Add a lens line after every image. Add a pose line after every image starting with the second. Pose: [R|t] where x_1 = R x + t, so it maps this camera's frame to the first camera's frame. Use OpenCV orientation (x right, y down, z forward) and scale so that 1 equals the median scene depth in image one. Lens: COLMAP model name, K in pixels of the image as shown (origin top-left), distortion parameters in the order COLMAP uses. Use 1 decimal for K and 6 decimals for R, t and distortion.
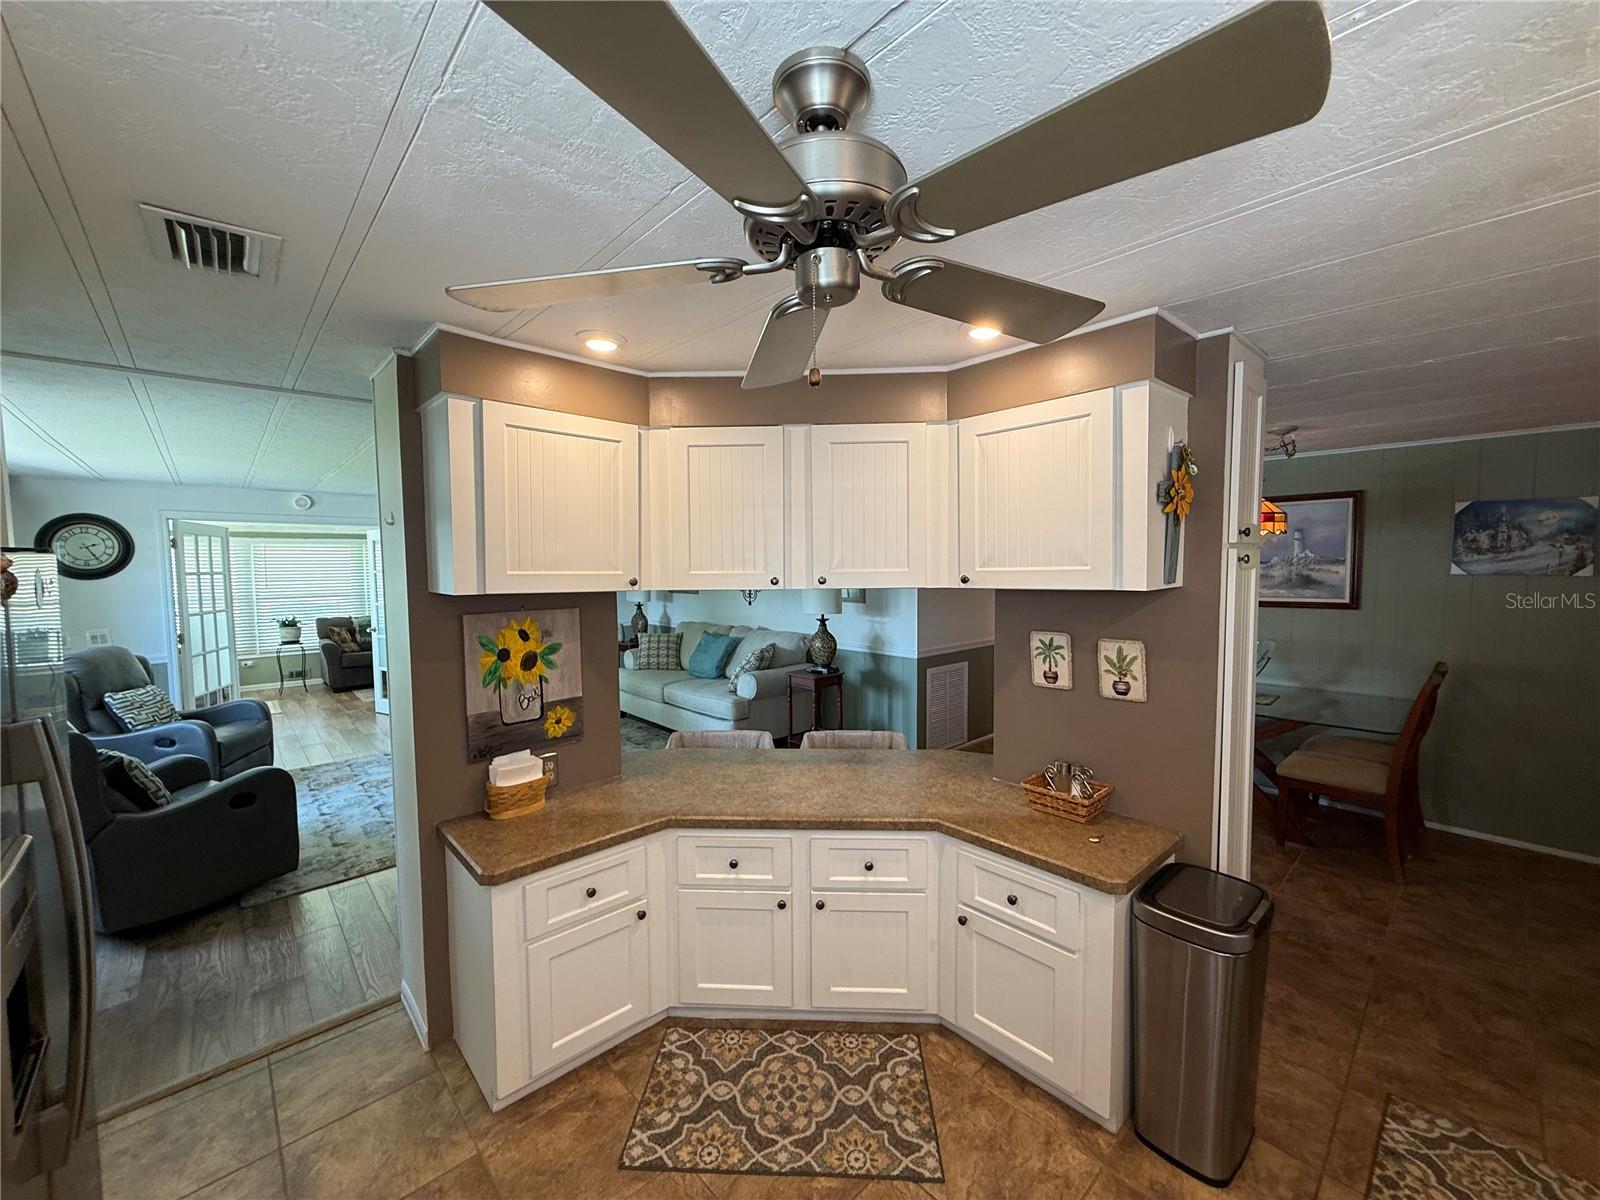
lens RADIAL K [[638.1, 0, 799.0], [0, 638.1, 601.9], [0, 0, 1]] dist [-0.000406, 0.000462]
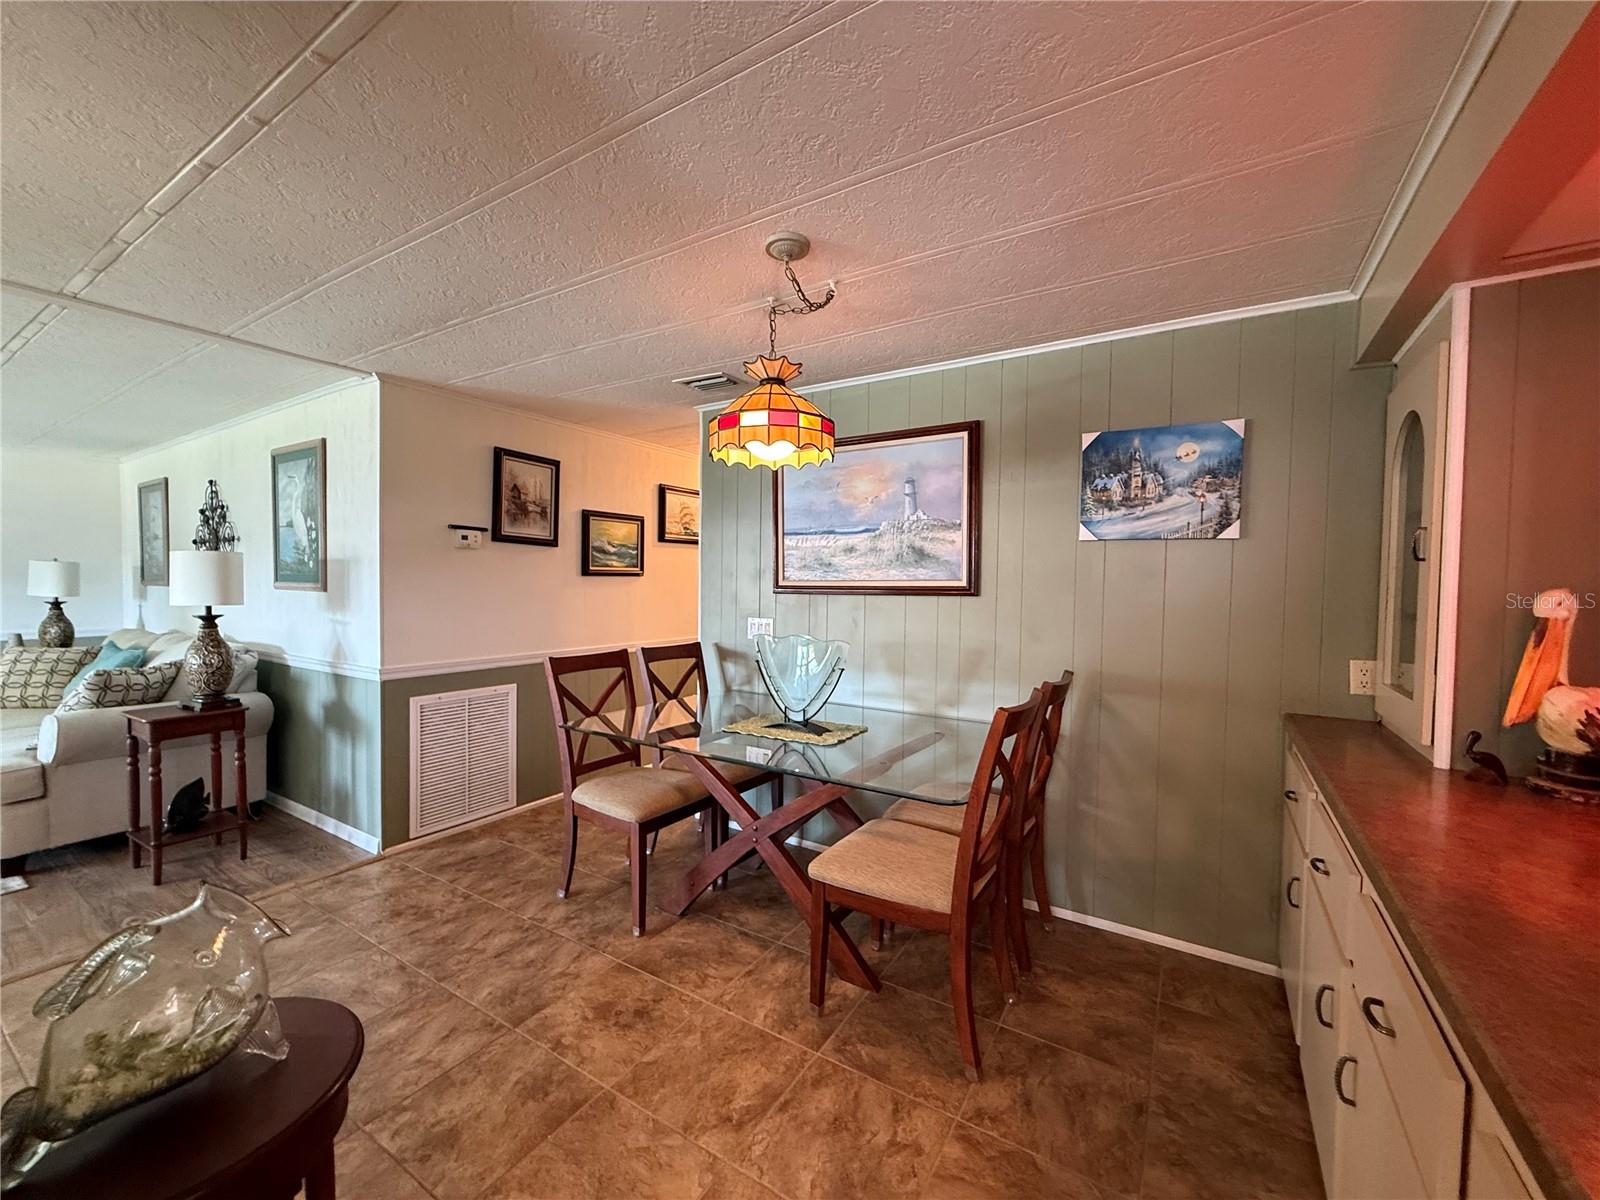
lens RADIAL K [[638.1, 0, 797.2], [0, 638.1, 603.0], [0, 0, 1]] dist [-0.000406, 0.000462]
pose [[0.964361, 0.013250, 0.264257, 0.510447], [-0.004222, 0.999389, -0.034704, 0.043493], [-0.264556, 0.032352, 0.963828, 0.395205]]
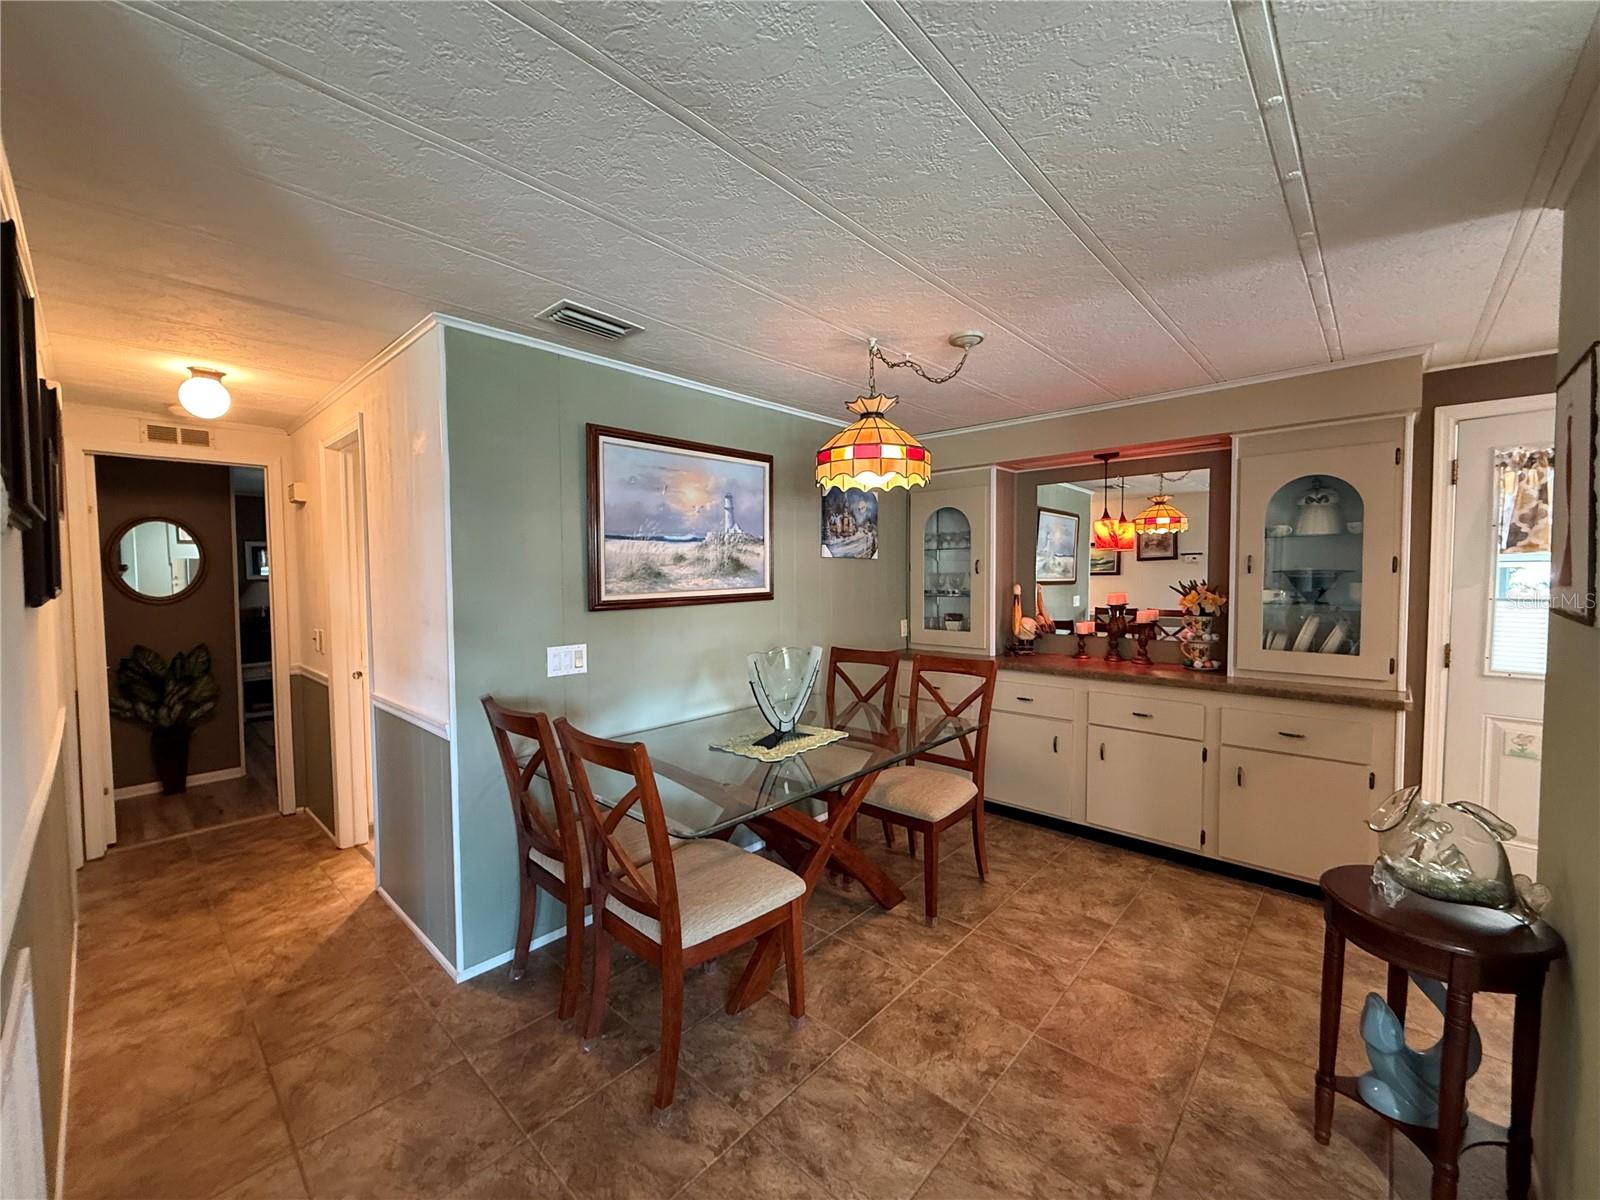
lens RADIAL K [[638.1, 0, 798.1], [0, 638.1, 602.3], [0, 0, 1]] dist [-0.000406, 0.000462]
pose [[-0.084697, -0.037195, 0.995712, 0.045776], [0.074742, 0.996250, 0.043573, -0.018332], [-0.993600, 0.078112, -0.081599, 1.033407]]
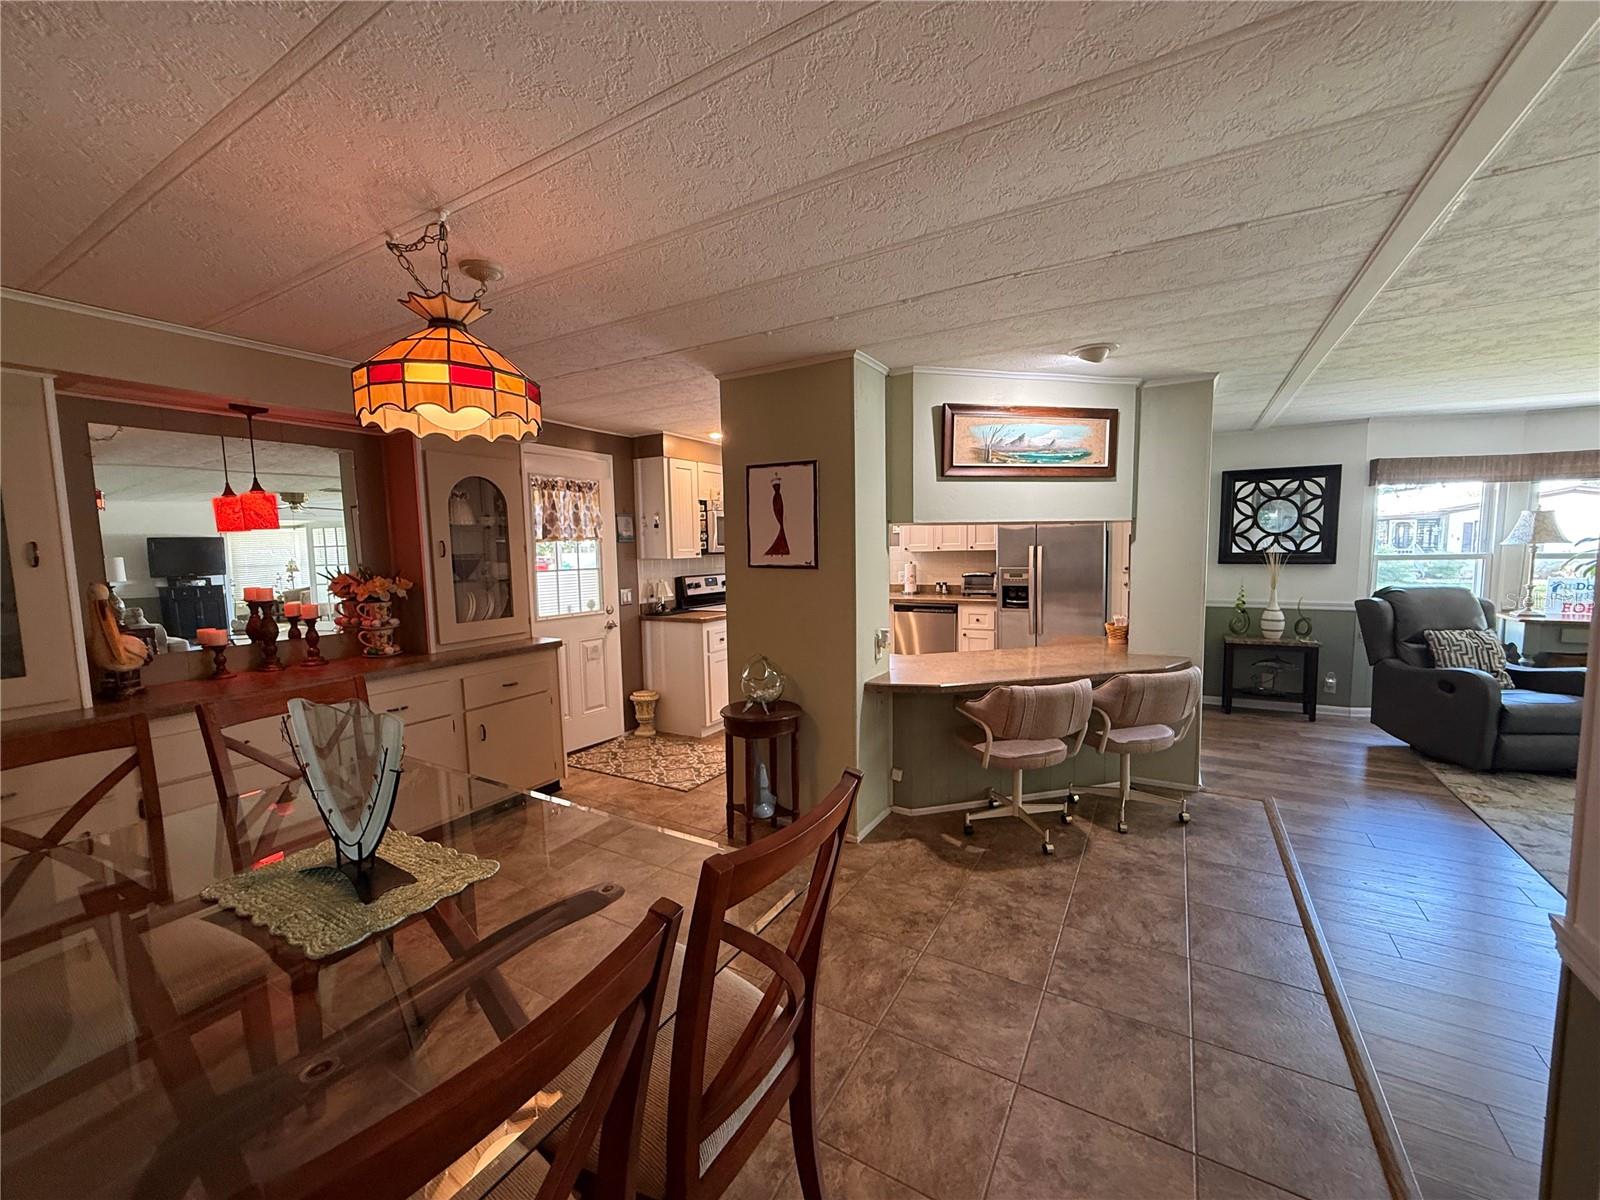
lens RADIAL K [[638.1, 0, 799.6], [0, 638.1, 600.5], [0, 0, 1]] dist [-0.000406, 0.000462]
pose [[-0.955615, 0.052651, -0.289874, 0.544693], [0.007863, 0.988109, 0.153554, -0.047823], [0.294512, 0.144459, -0.944666, 1.370795]]
